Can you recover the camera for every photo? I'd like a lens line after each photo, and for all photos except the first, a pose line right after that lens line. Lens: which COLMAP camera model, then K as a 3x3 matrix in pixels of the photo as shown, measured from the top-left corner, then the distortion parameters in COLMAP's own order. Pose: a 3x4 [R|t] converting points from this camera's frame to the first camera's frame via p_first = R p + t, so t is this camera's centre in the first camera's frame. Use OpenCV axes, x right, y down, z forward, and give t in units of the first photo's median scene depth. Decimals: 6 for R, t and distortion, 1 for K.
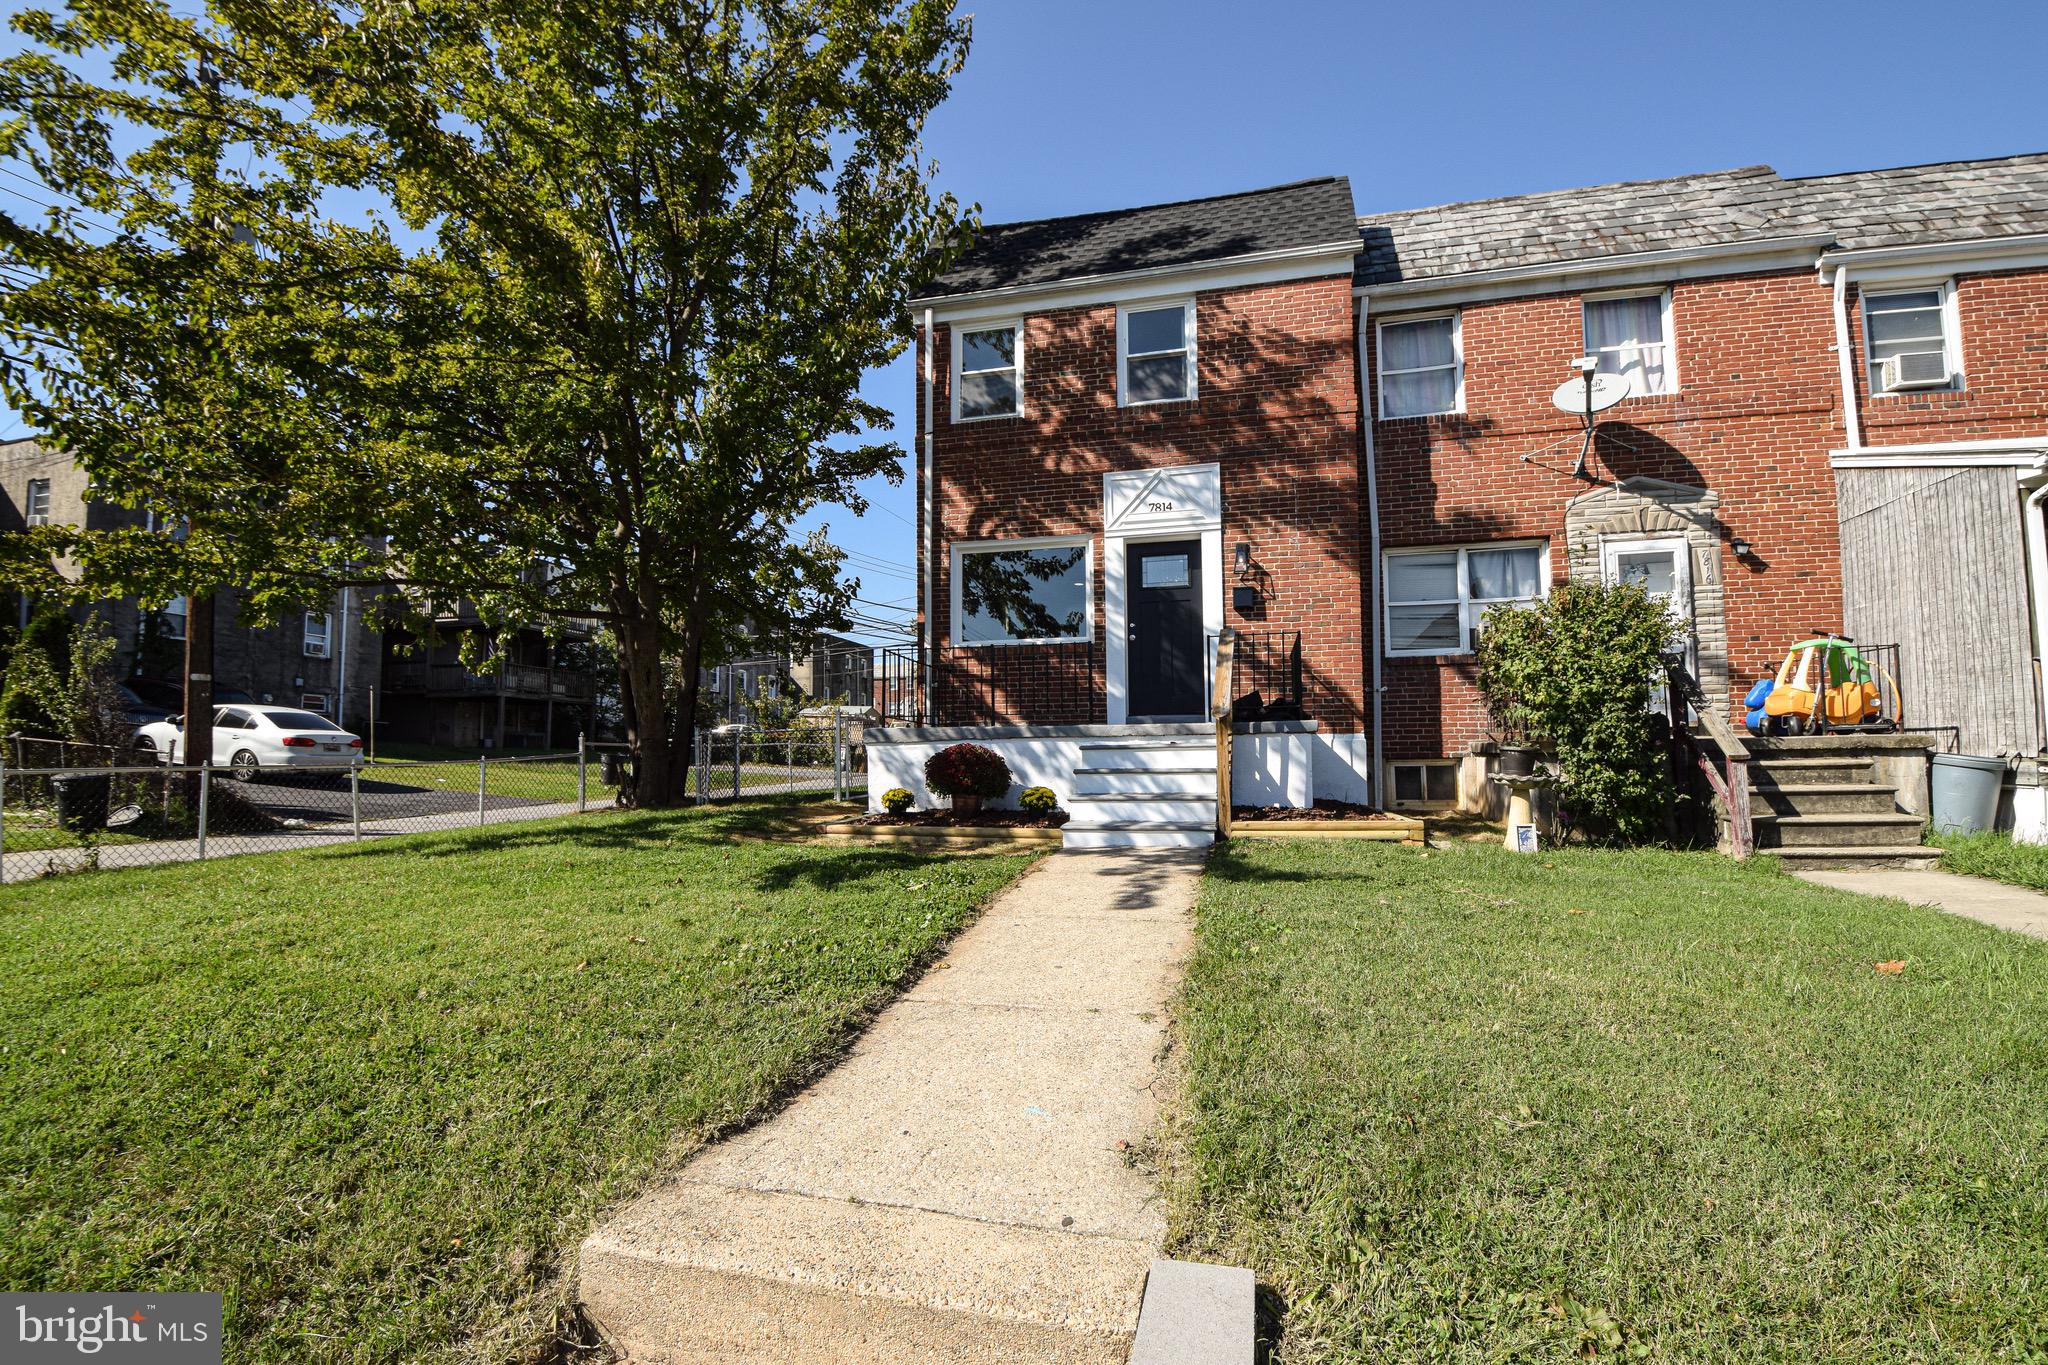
lens RADIAL K [[900.6, 0, 1049.4], [0, 900.6, 709.5], [0, 0, 1]] dist [0.023150, -0.027942]
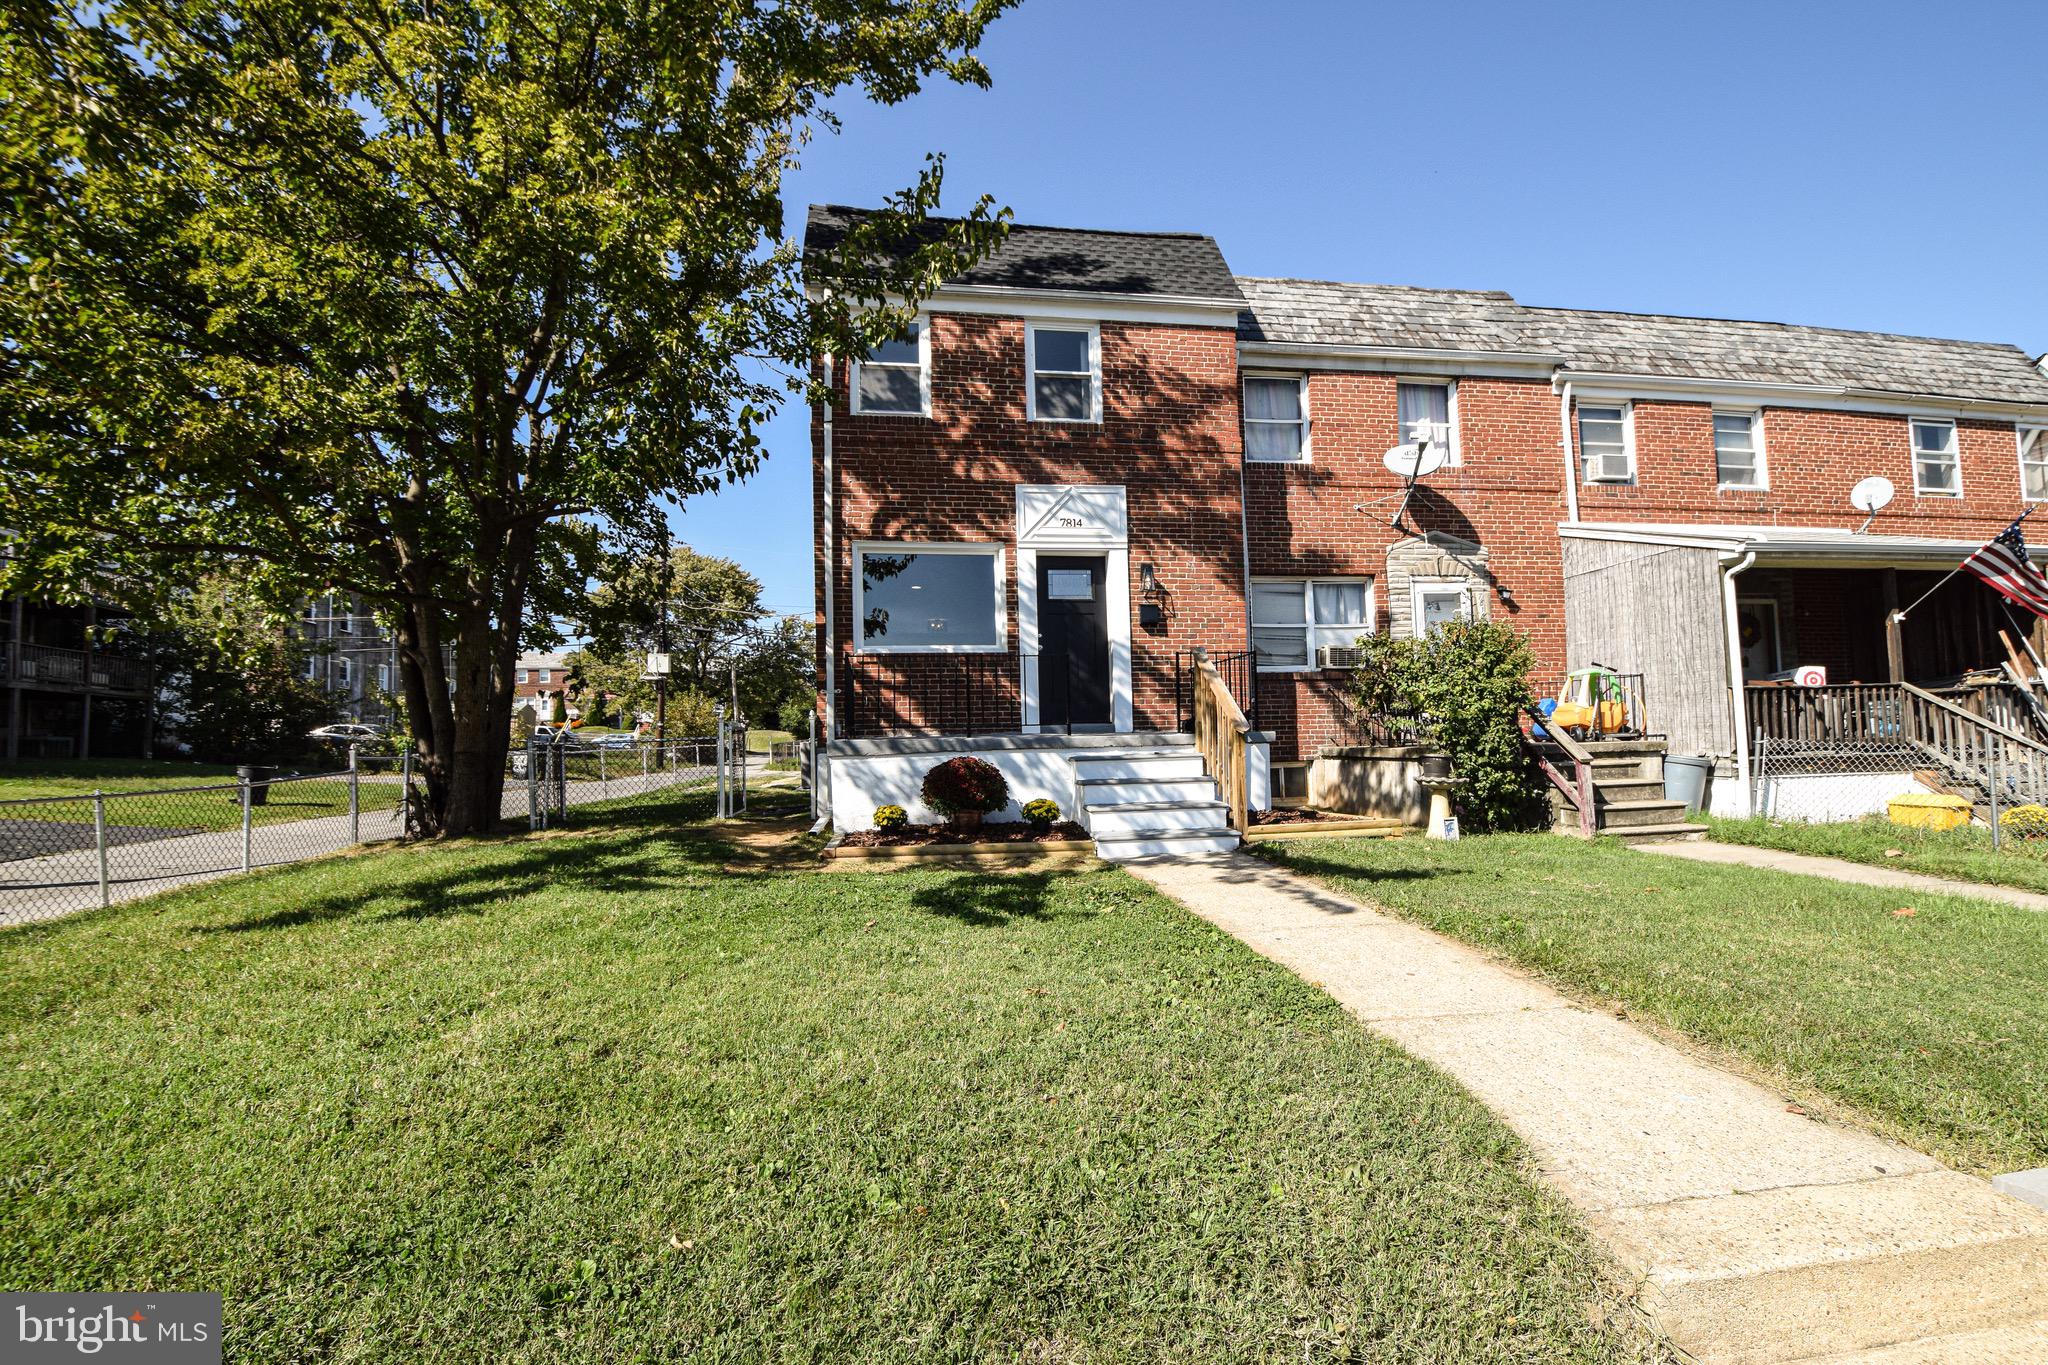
lens RADIAL K [[900.6, 0, 1049.4], [0, 900.6, 709.5], [0, 0, 1]] dist [0.023150, -0.027942]
pose [[0.927492, 0.005143, 0.373807, -0.287617], [-0.006044, 0.999981, 0.001238, -0.011372], [-0.373793, -0.003407, 0.927506, 0.048417]]
